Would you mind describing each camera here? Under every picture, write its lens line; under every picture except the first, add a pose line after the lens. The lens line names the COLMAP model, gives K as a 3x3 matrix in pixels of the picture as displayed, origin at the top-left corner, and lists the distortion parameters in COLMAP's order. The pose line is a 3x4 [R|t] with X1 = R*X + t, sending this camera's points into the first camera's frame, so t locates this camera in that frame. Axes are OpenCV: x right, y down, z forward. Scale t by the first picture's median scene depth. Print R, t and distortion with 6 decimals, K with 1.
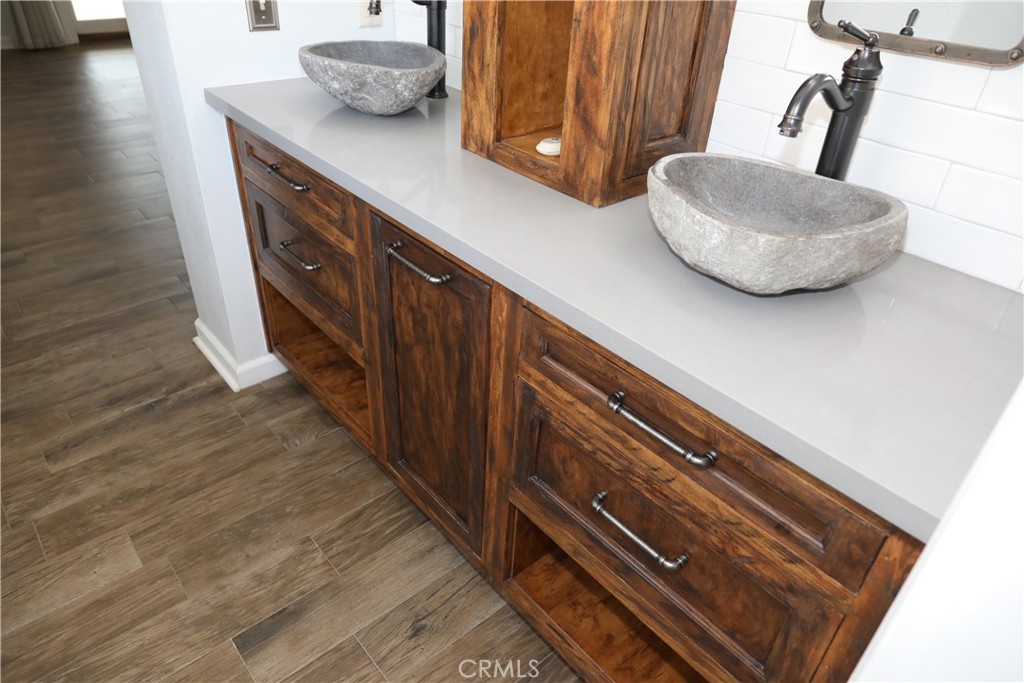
lens RADIAL K [[684.4, 0, 512.0], [0, 684.4, 341.5], [0, 0, 1]] dist [-0.000254, 0.002271]
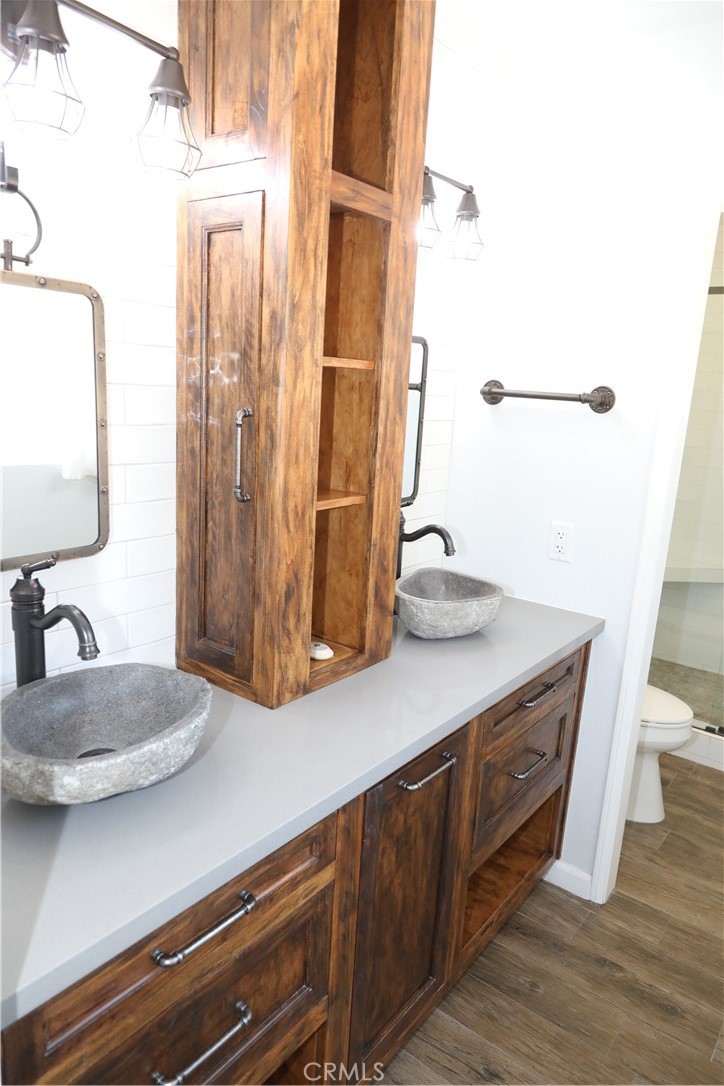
lens RADIAL K [[725.8, 0, 362.0], [0, 725.8, 543.0], [0, 0, 1]] dist [-0.000254, 0.002271]
pose [[-0.190382, -0.274062, 0.942679, -1.081506], [0.485767, 0.808149, 0.333055, -0.824433], [-0.853103, 0.521330, -0.020727, 0.892169]]
